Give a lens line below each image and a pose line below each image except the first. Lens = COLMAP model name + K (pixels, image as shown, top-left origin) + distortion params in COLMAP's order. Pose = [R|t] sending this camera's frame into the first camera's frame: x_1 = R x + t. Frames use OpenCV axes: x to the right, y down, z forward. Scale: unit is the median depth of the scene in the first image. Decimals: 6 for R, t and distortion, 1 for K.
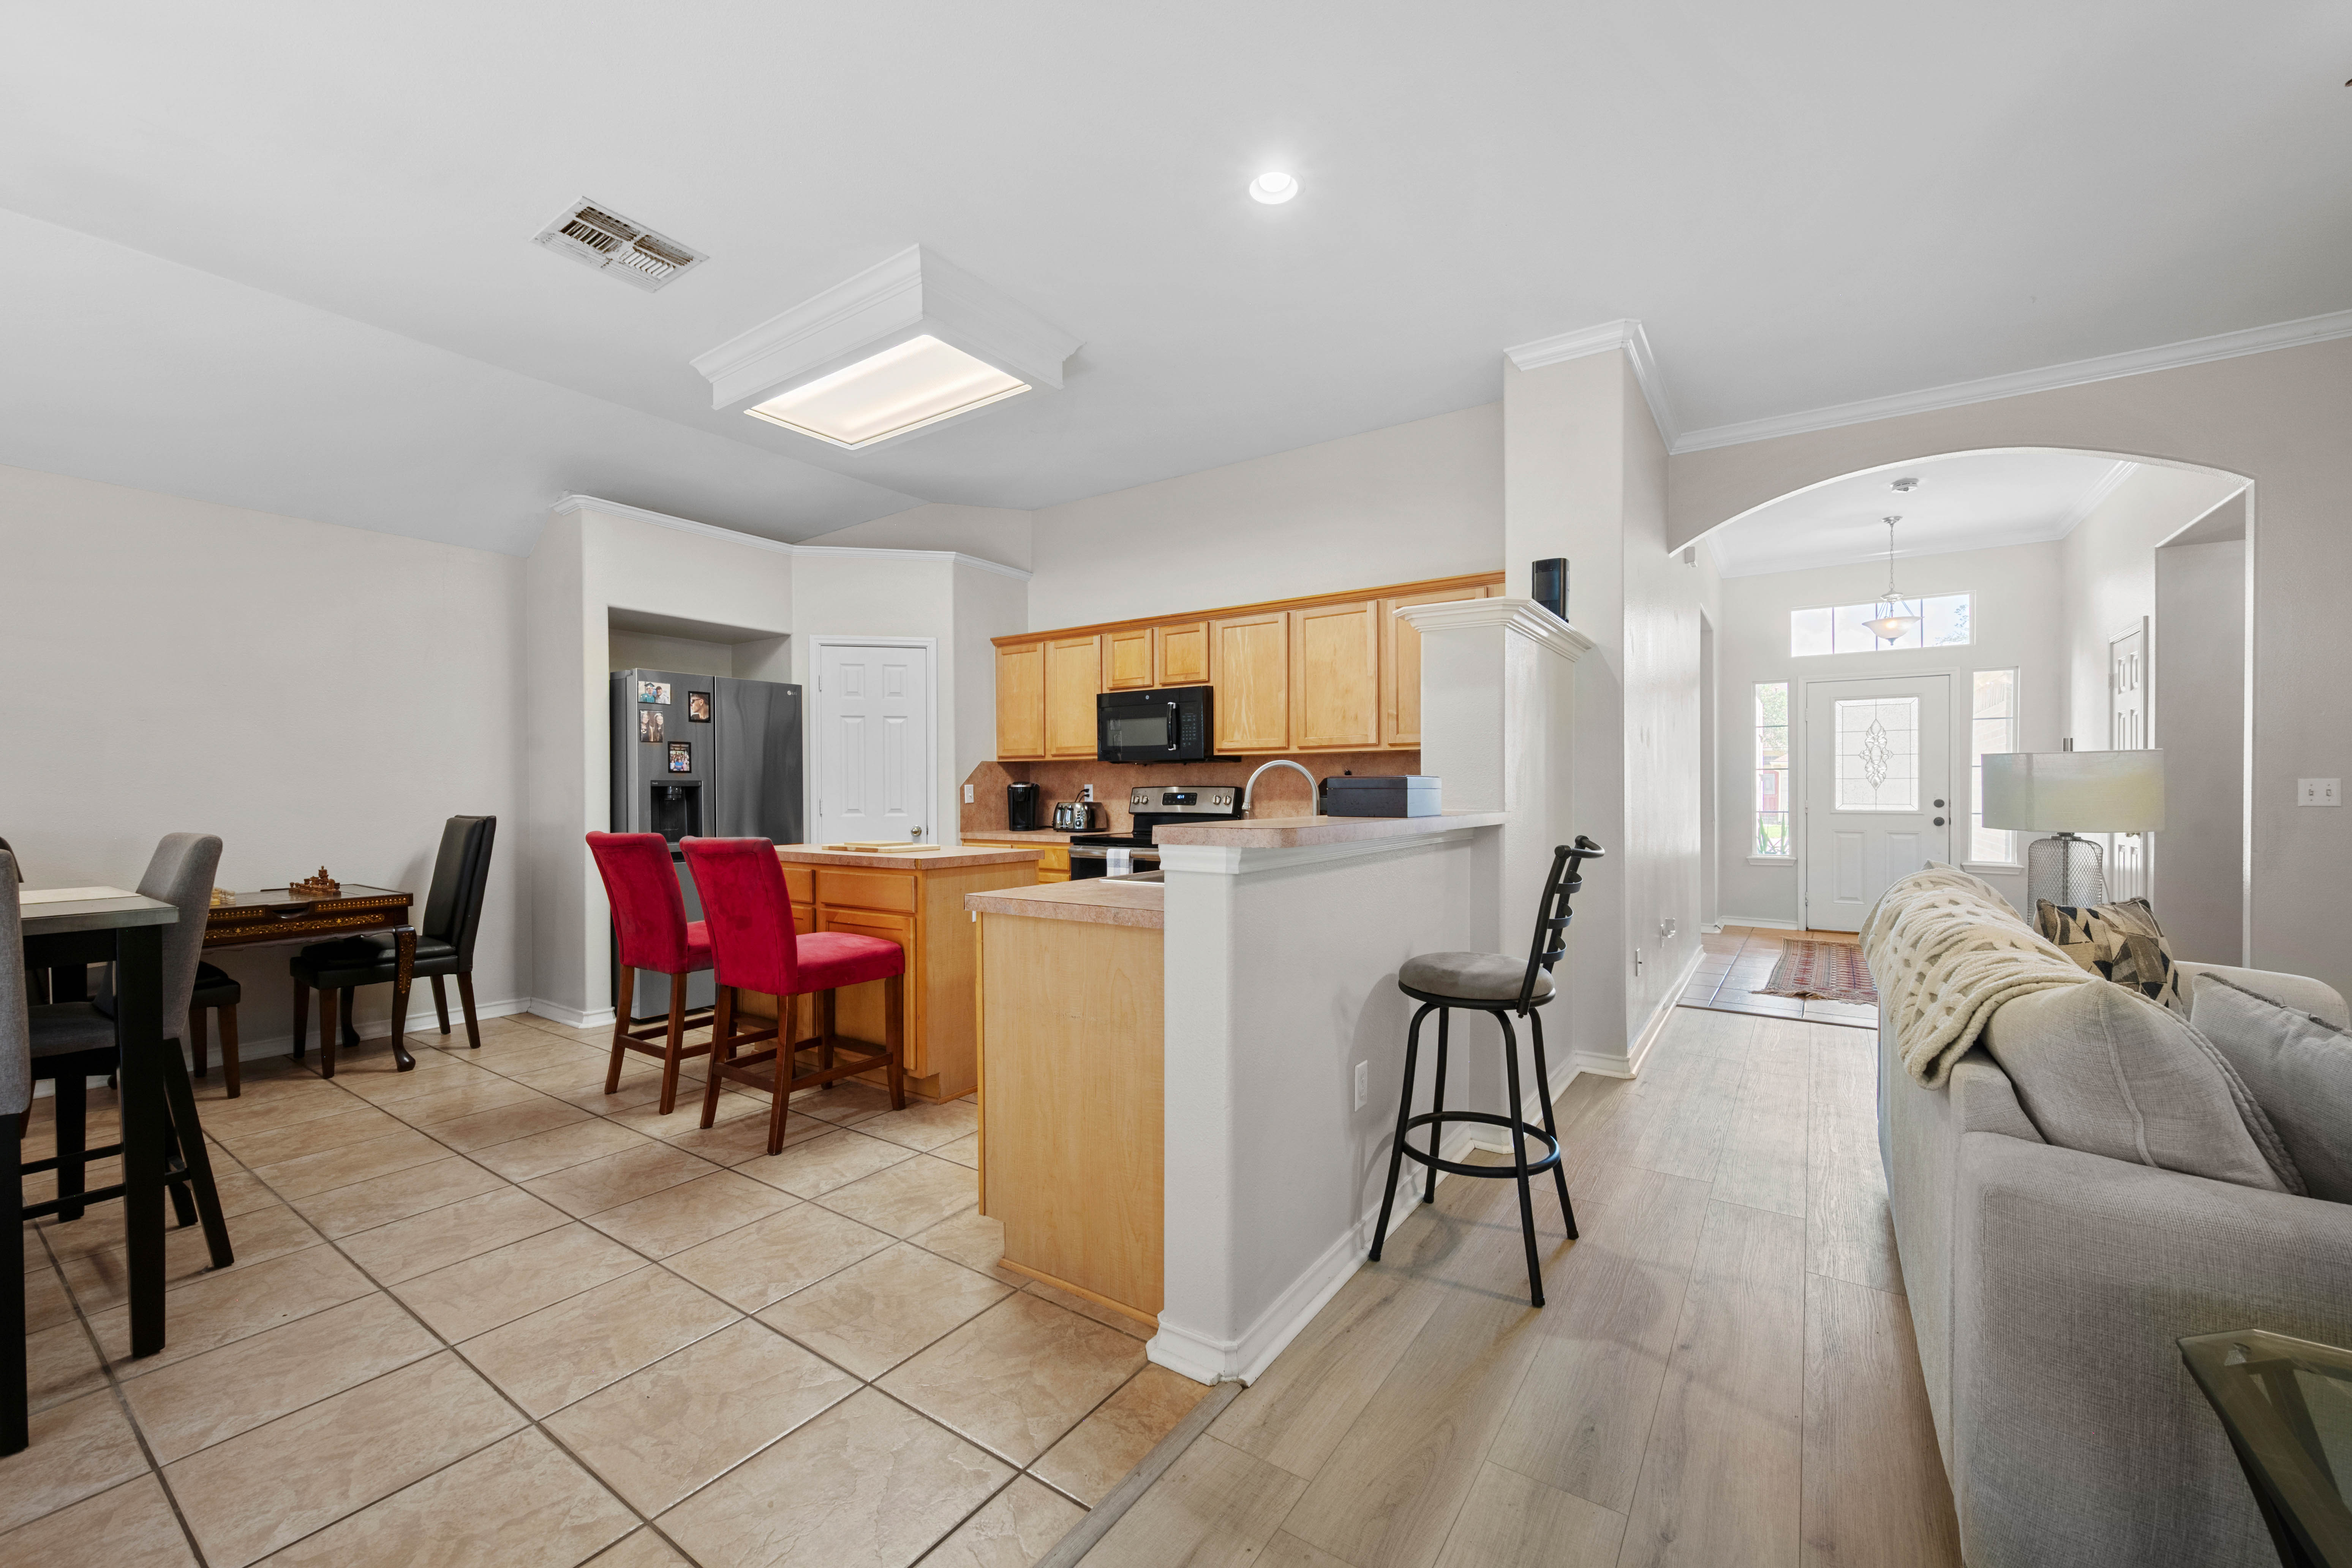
lens RADIAL K [[928.6, 0, 1187.1], [0, 928.6, 791.7], [0, 0, 1]] dist [-0.002090, 0.000335]
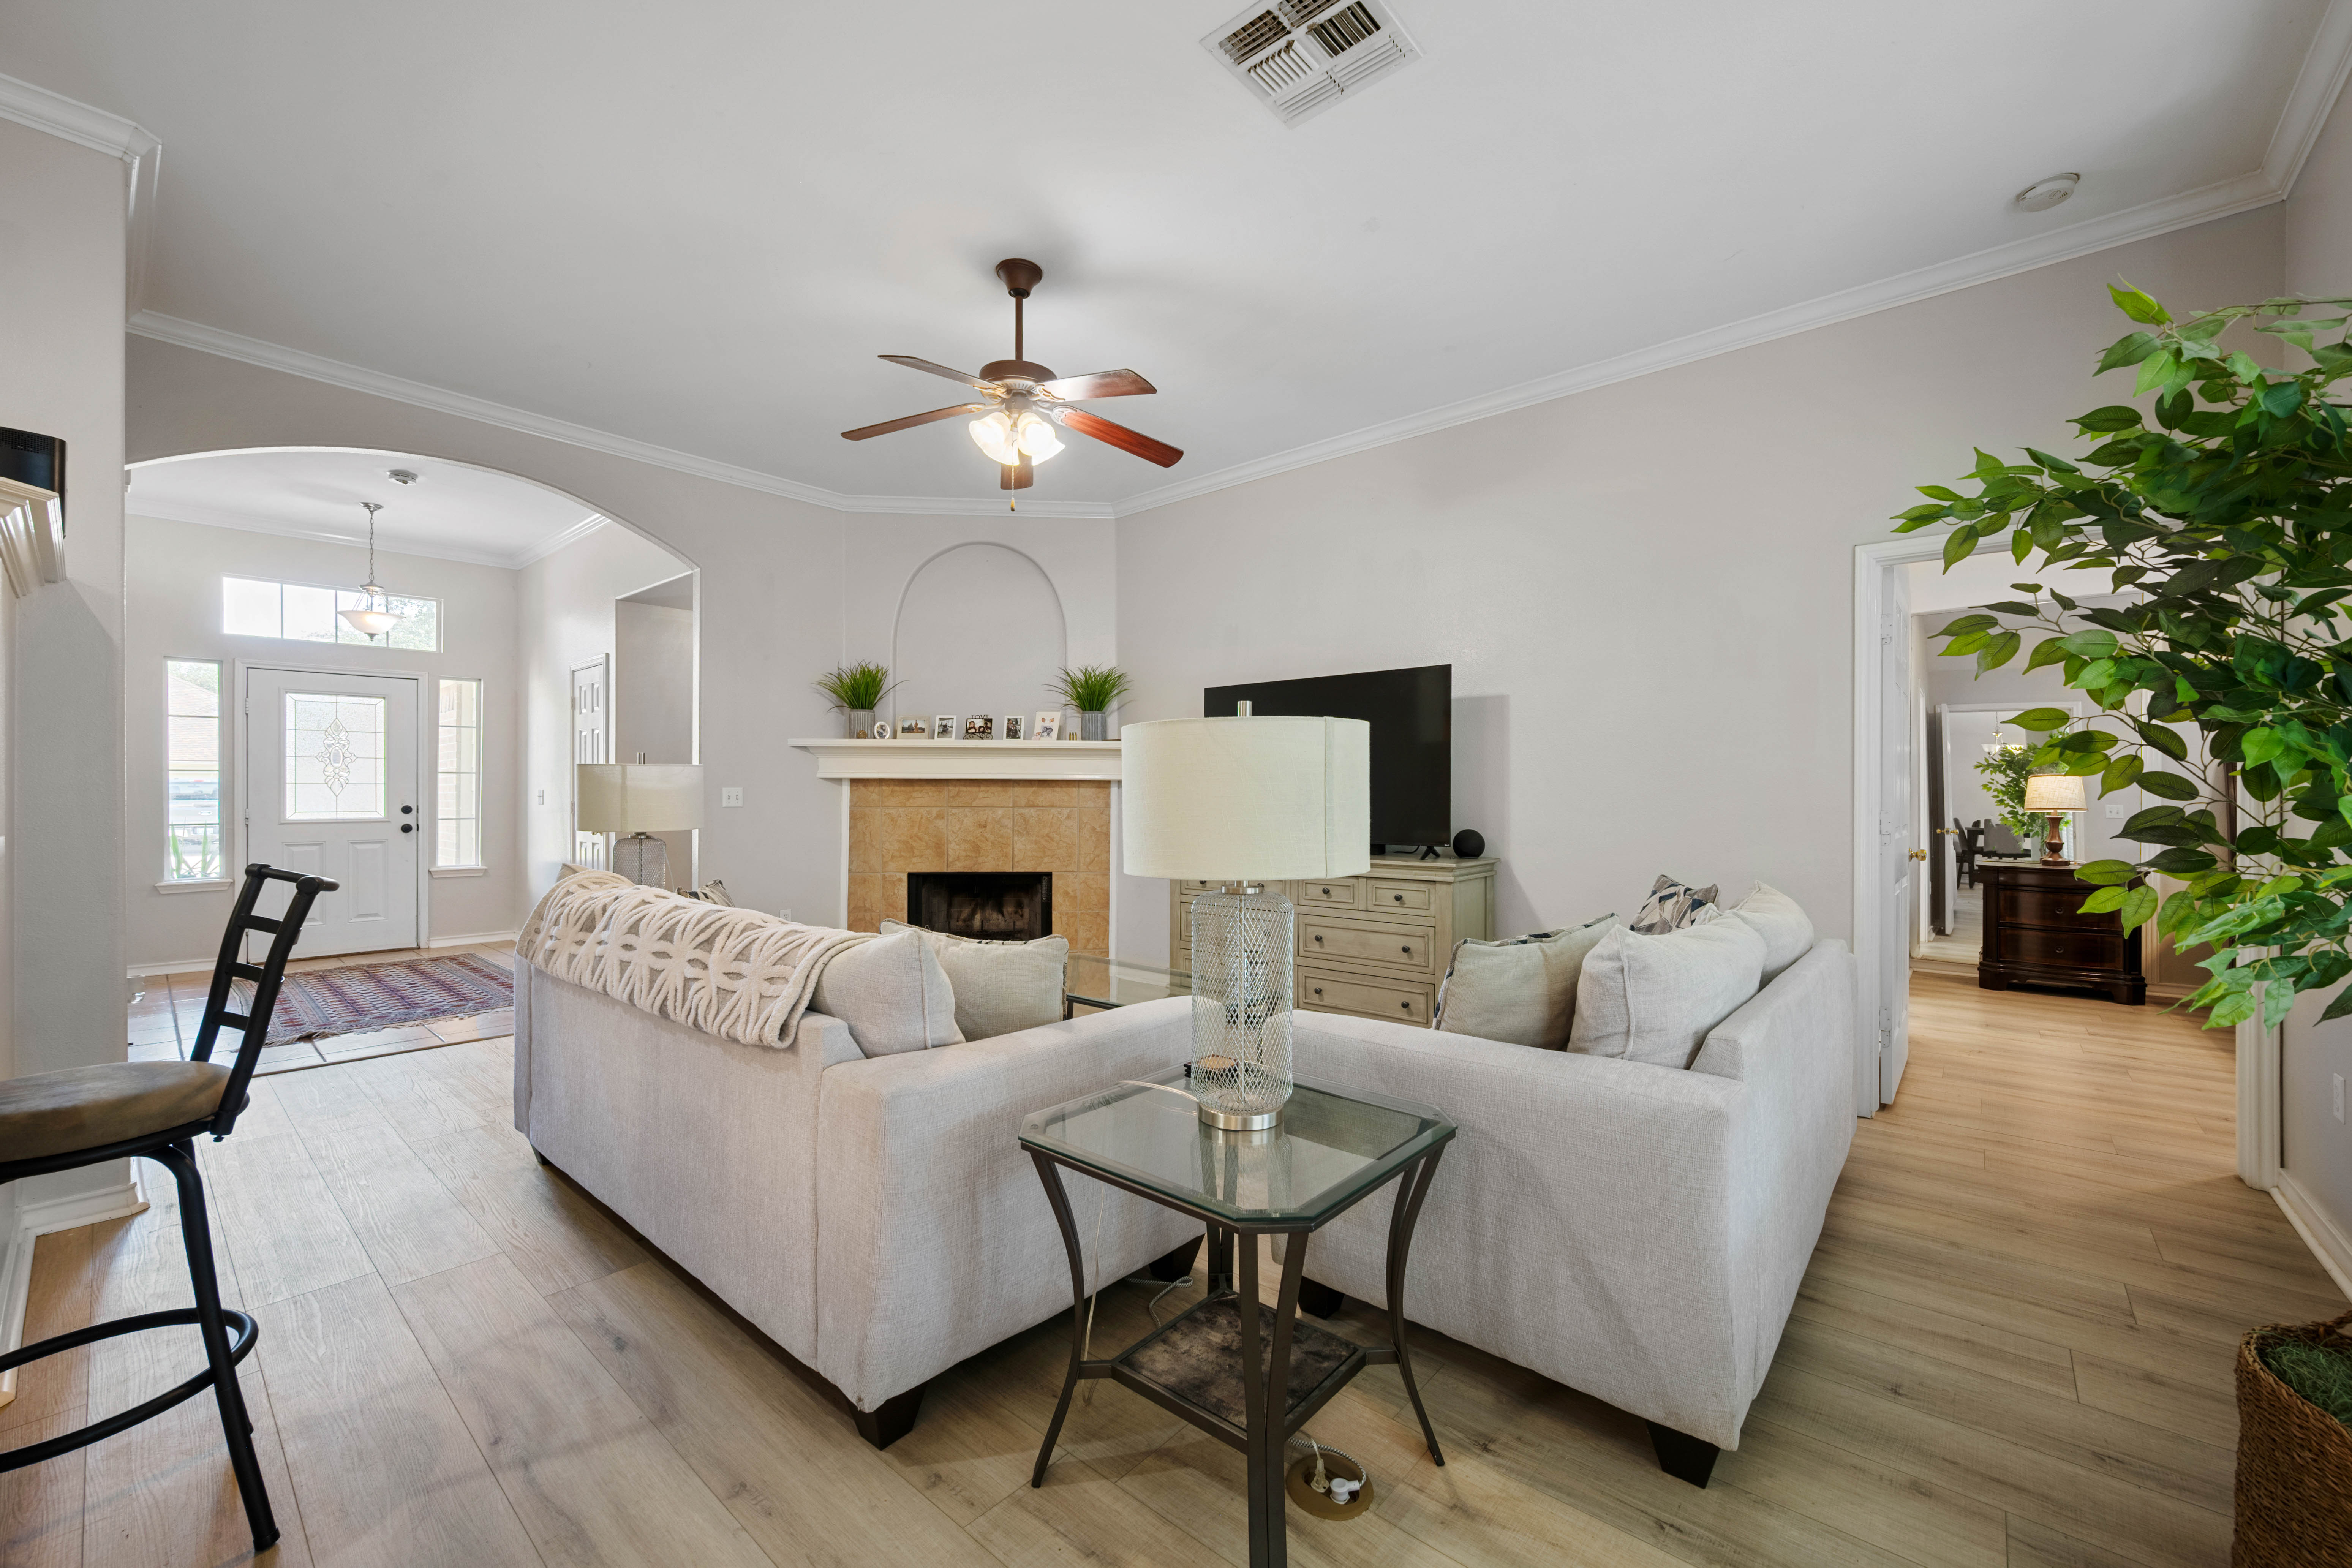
lens RADIAL K [[928.6, 0, 1190.1], [0, 928.6, 793.4], [0, 0, 1]] dist [-0.002090, 0.000335]
pose [[0.110735, 0.000284, 0.993850, -0.107650], [0.003473, 0.999994, -0.000673, -0.001731], [-0.993844, 0.003526, 0.110733, 0.110118]]
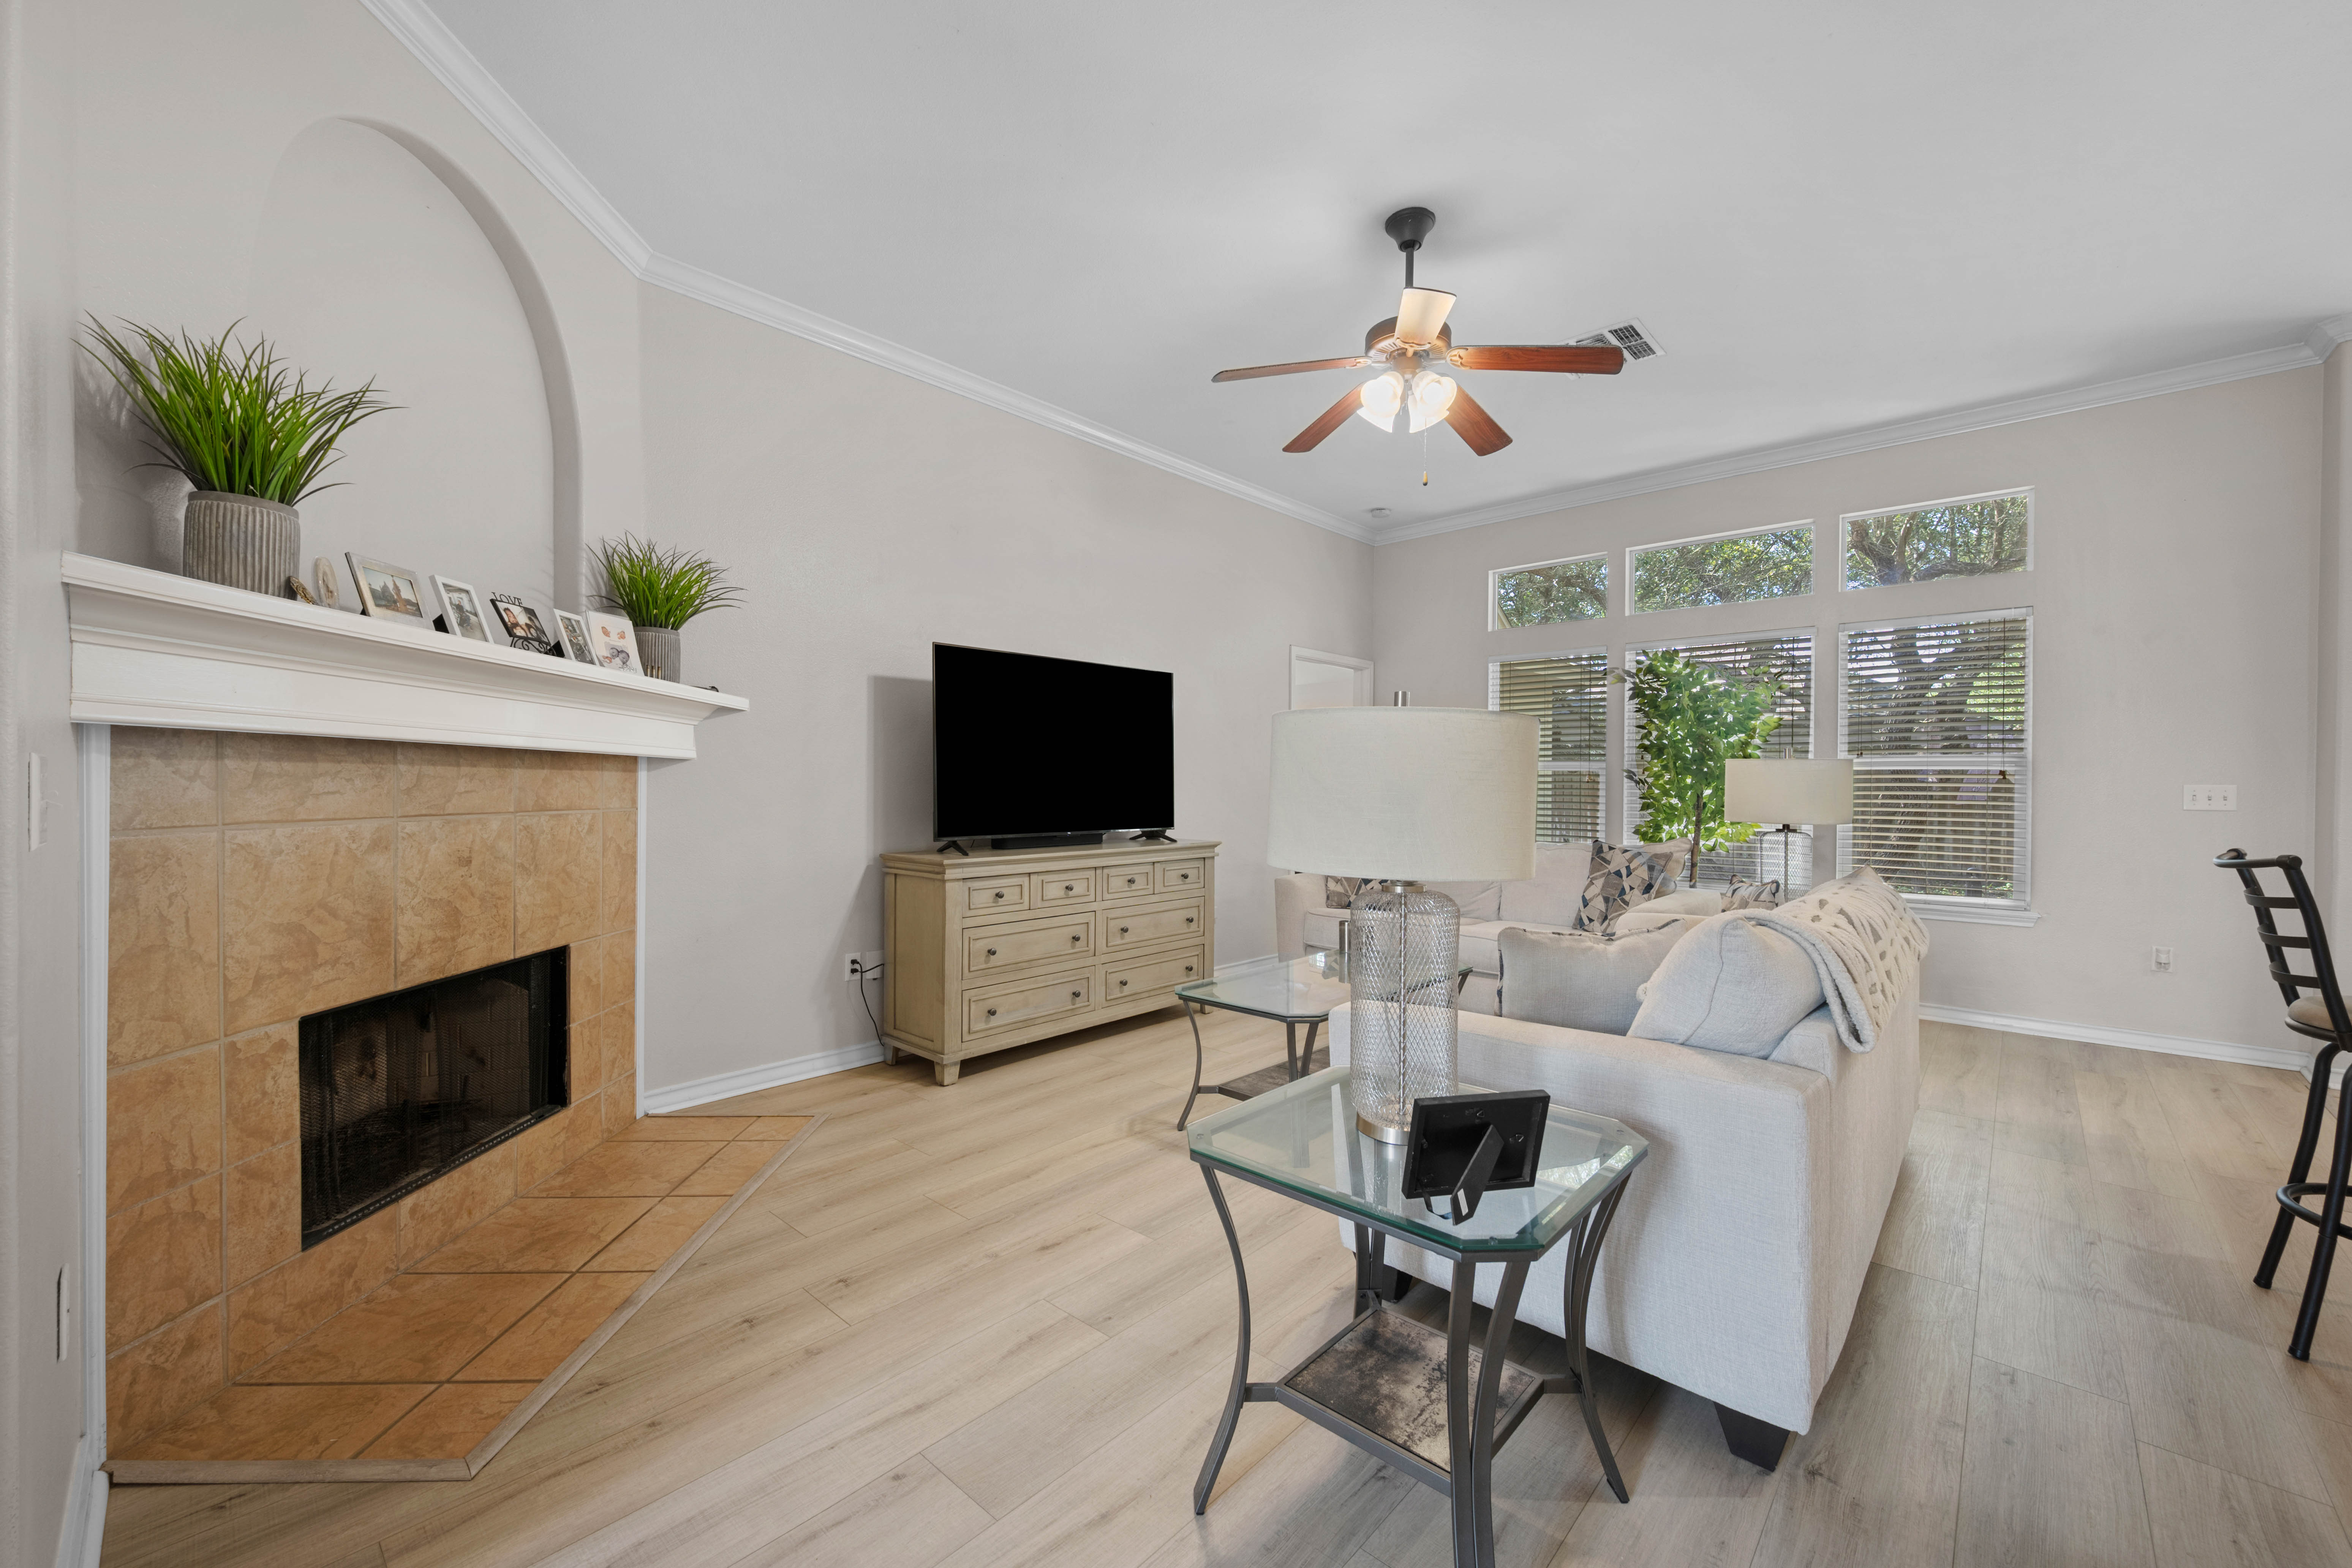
lens RADIAL K [[928.6, 0, 1187.6], [0, 928.6, 786.5], [0, 0, 1]] dist [-0.002090, 0.000335]
pose [[-0.990546, -0.006435, 0.137033, 0.668390], [-0.005260, 0.999946, 0.008934, -0.007344], [-0.137083, 0.008129, -0.990526, 1.013776]]
